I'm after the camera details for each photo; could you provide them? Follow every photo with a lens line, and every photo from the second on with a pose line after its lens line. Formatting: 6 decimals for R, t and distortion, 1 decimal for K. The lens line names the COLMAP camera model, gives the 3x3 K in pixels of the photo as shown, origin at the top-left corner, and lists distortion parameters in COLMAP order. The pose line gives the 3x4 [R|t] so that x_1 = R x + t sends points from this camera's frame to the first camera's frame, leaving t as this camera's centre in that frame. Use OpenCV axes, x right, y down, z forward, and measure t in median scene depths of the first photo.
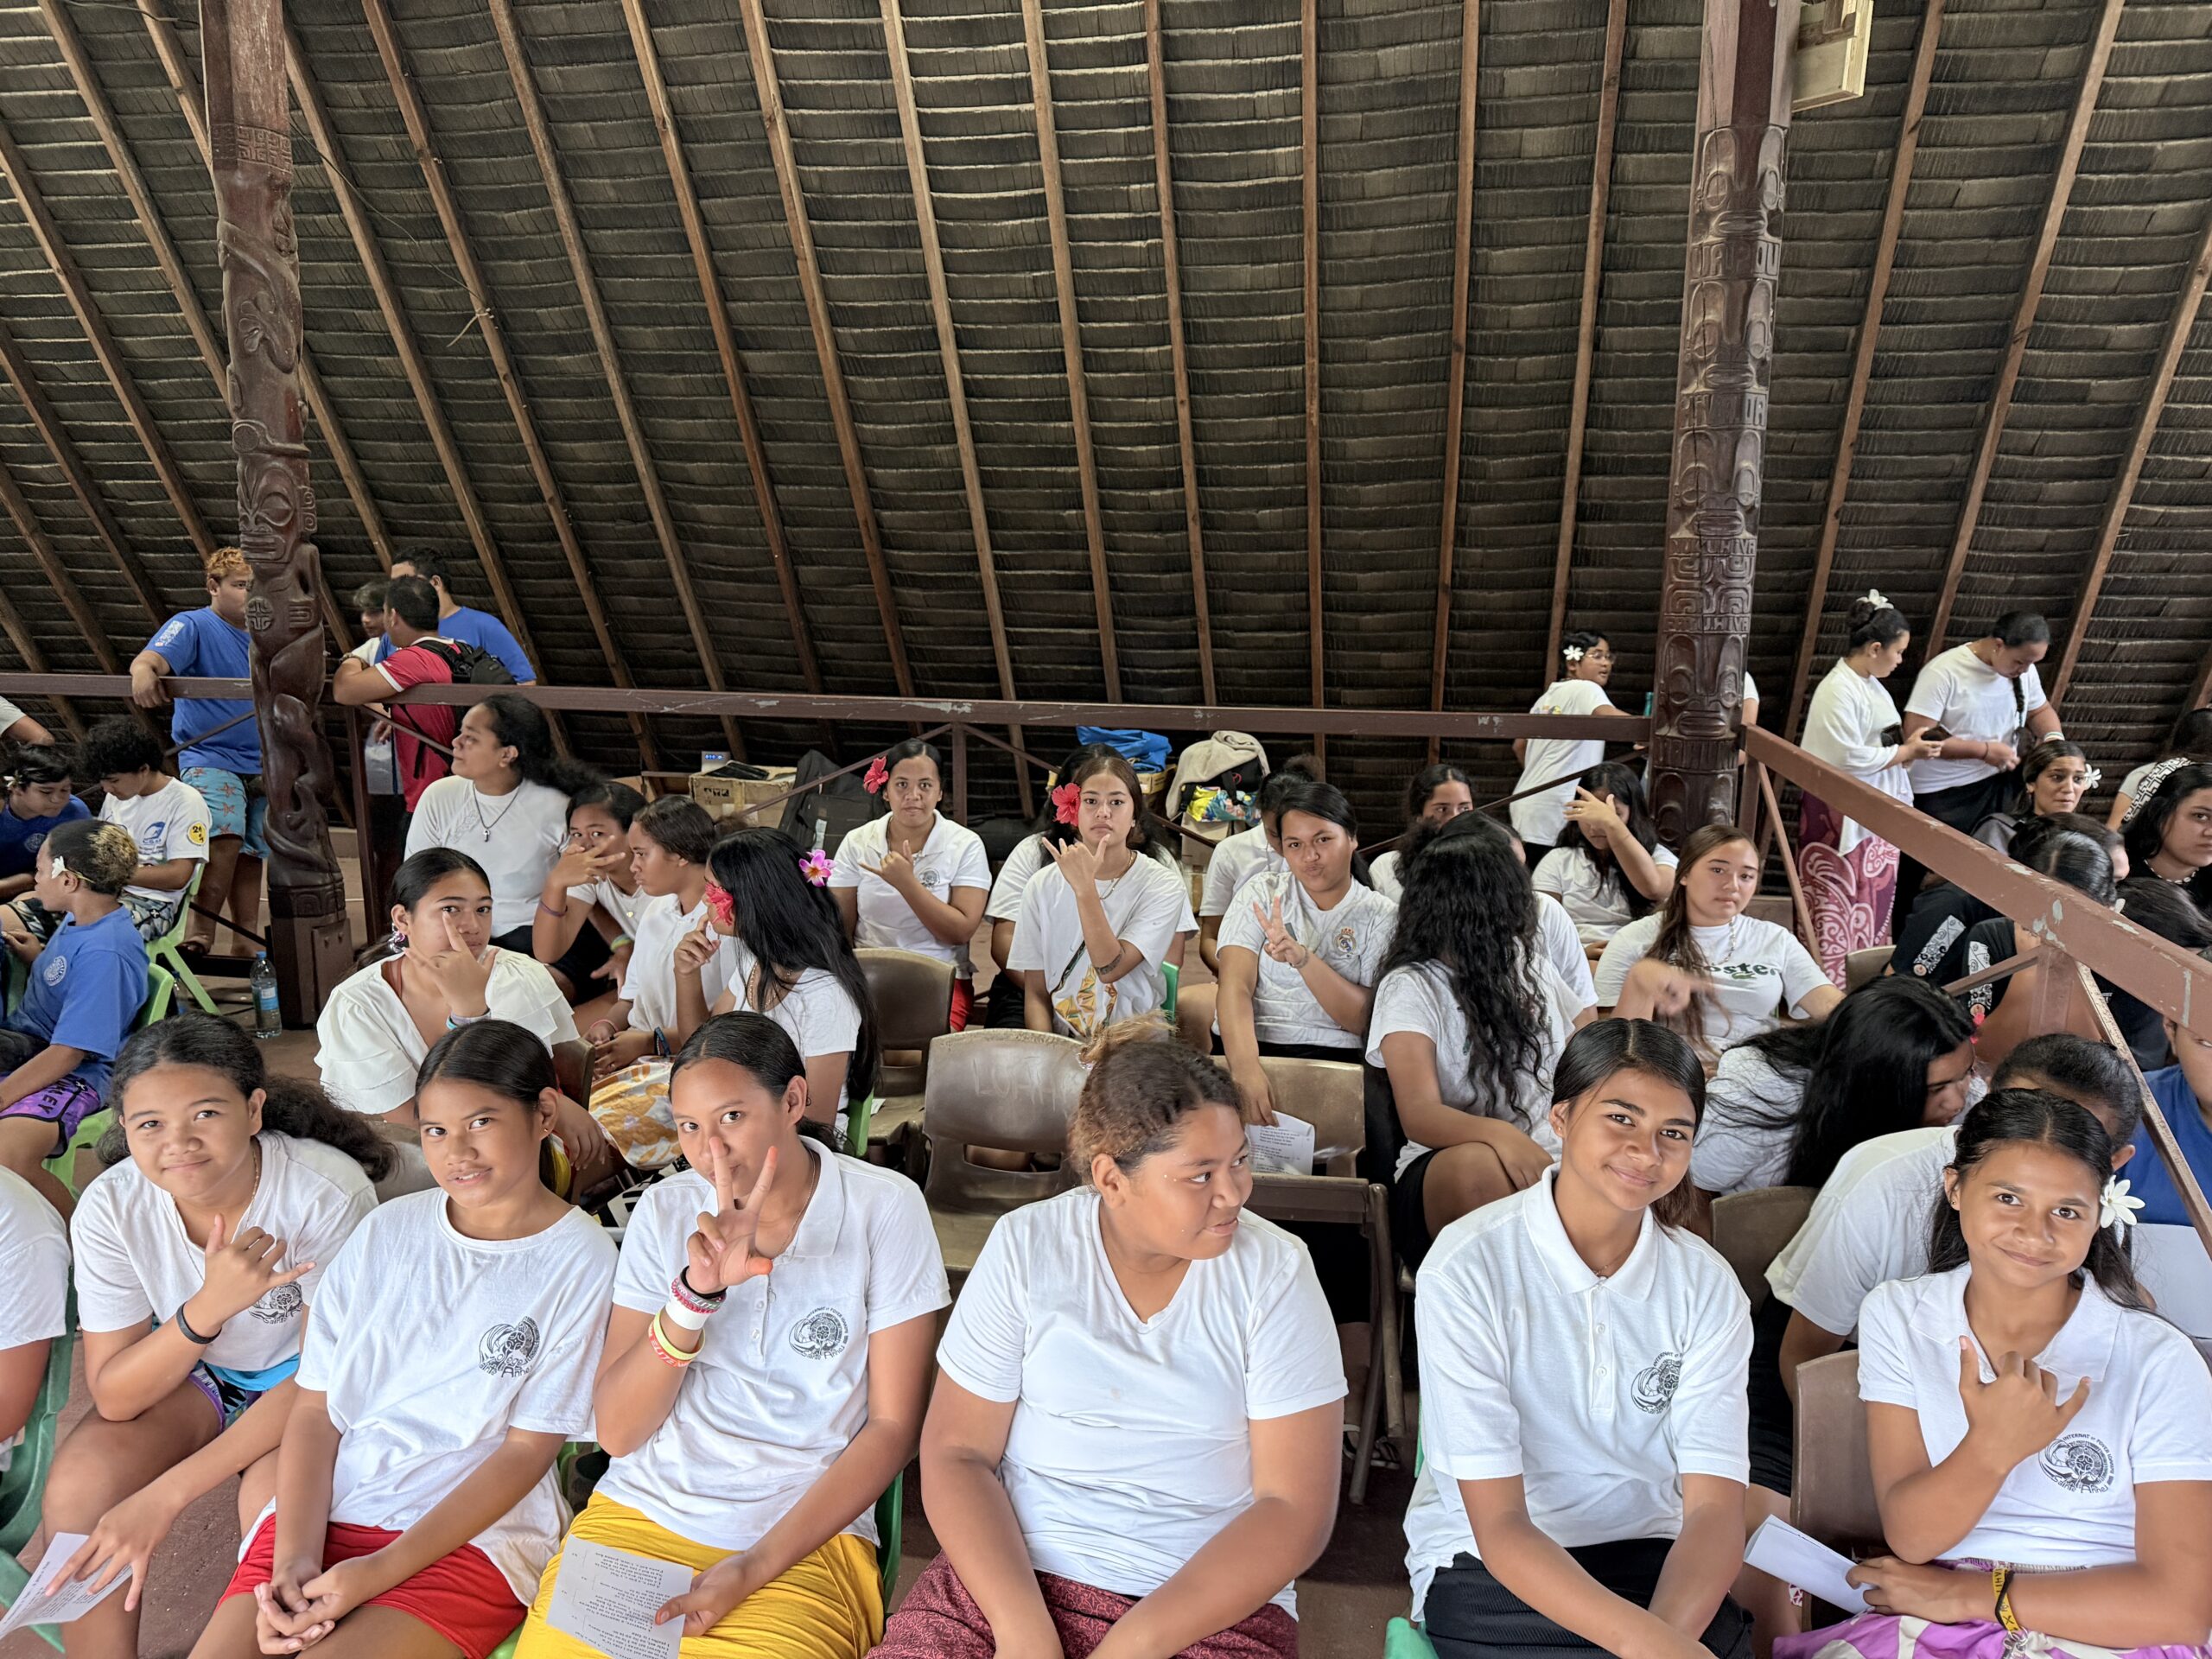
lens RADIAL K [[1576.0, 0, 1106.0], [0, 1576.0, 829.5], [0, 0, 1]] dist [0.001745, -0.000500]
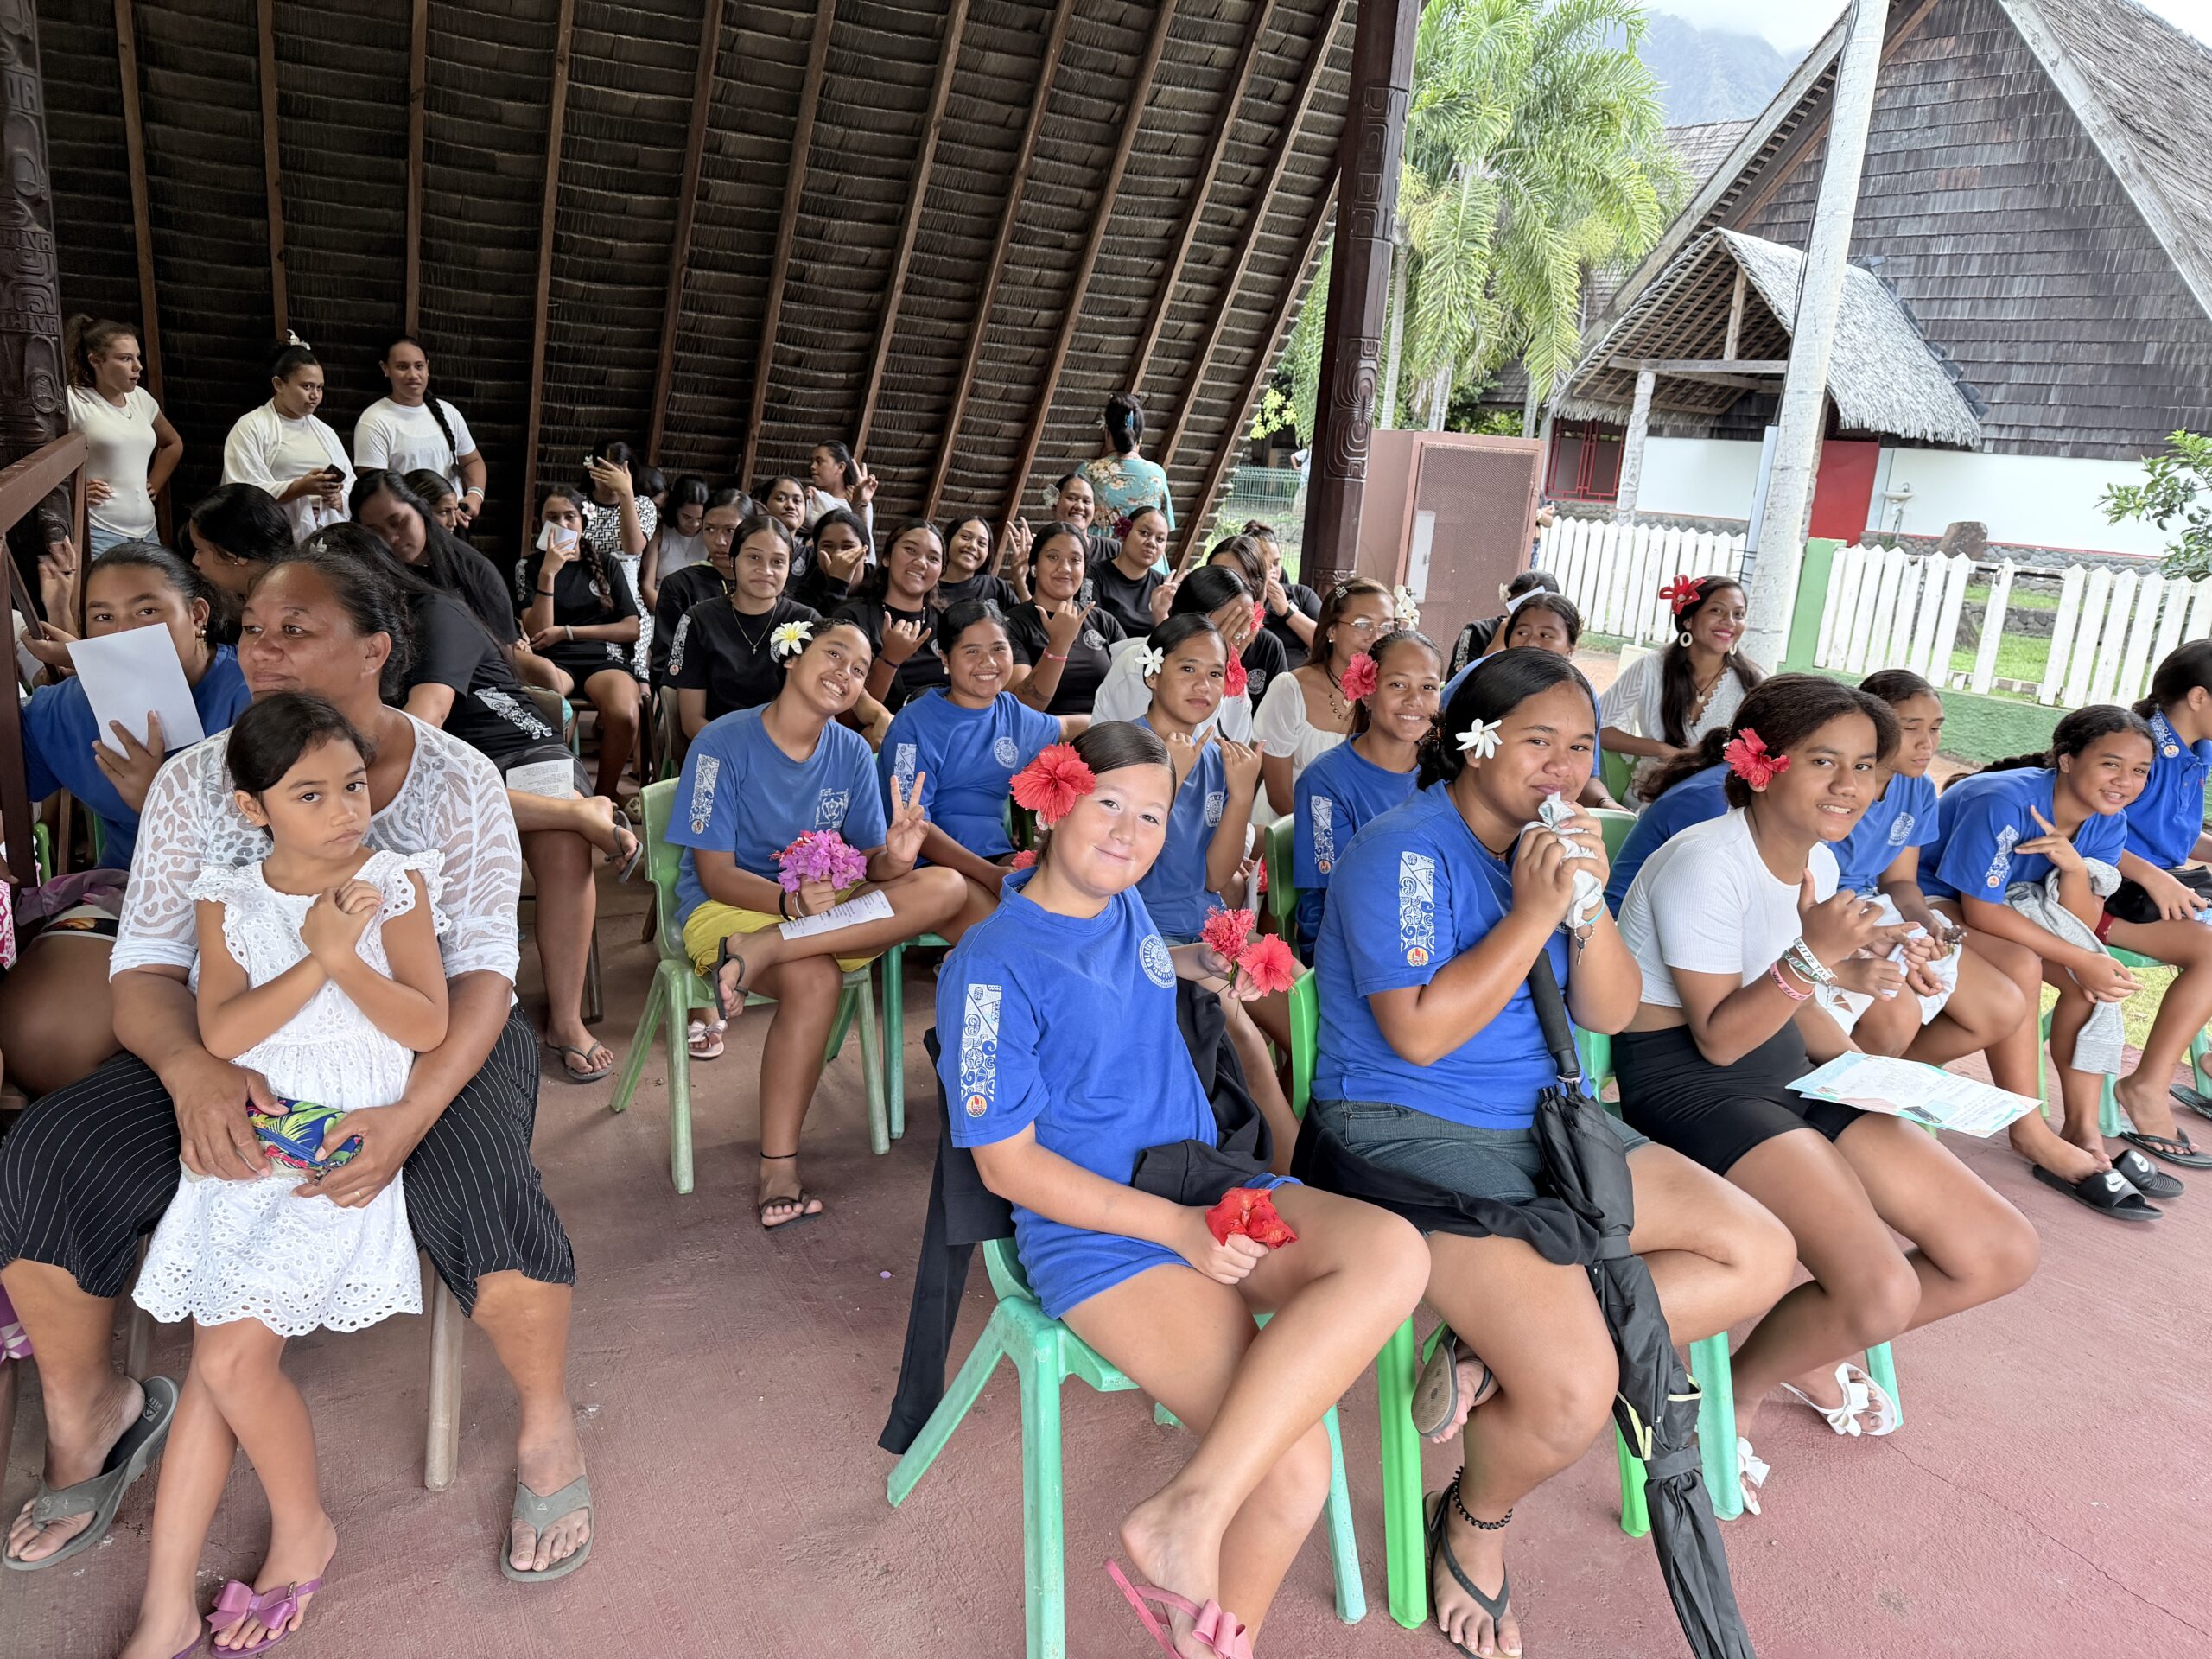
lens RADIAL K [[1567.5, 0, 1106.0], [0, 1567.5, 829.5], [0, 0, 1]] dist [0.014701, -0.021170]
pose [[0.773866, -0.098375, 0.625662, 0.239713], [0.035286, 0.993026, 0.112492, 0.080092], [-0.632365, -0.064977, 0.771940, -0.149879]]
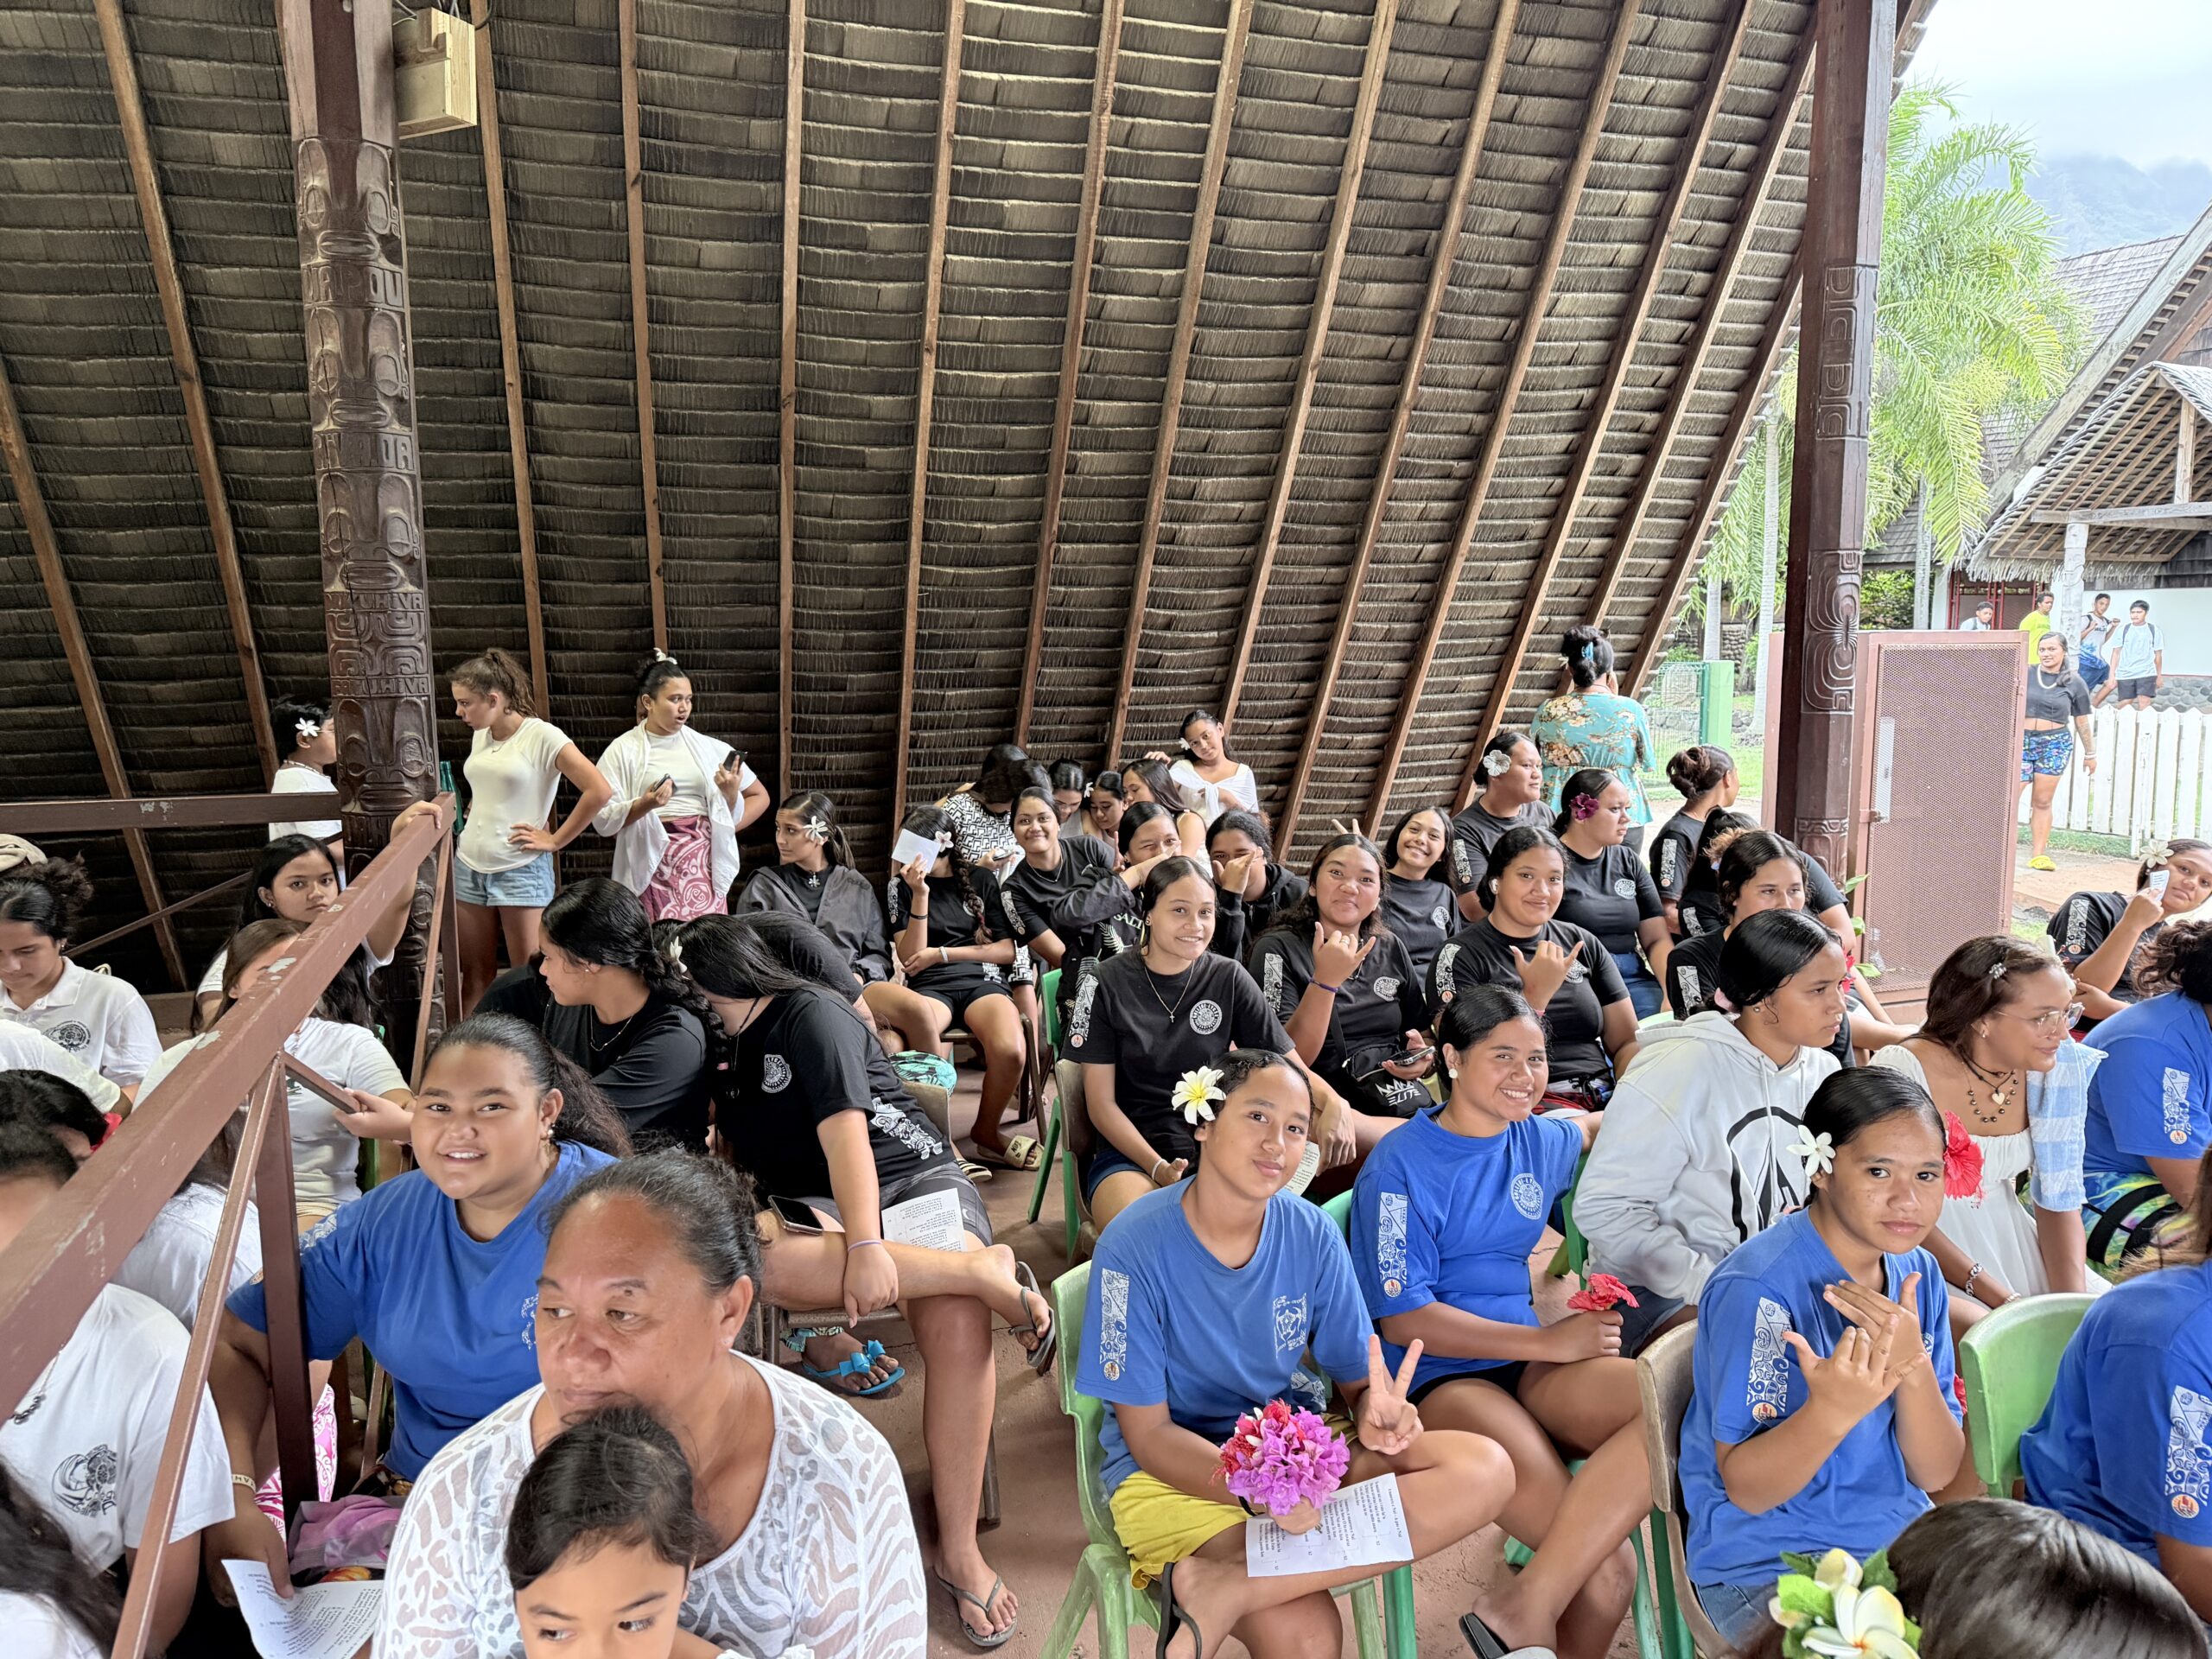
lens RADIAL K [[1567.5, 0, 1106.0], [0, 1567.5, 829.5], [0, 0, 1]] dist [0.014701, -0.021170]
pose [[0.887151, -0.063620, 0.457073, 0.294006], [0.081857, 0.996440, -0.020186, 0.002759], [-0.454161, 0.055322, 0.889200, 0.015509]]
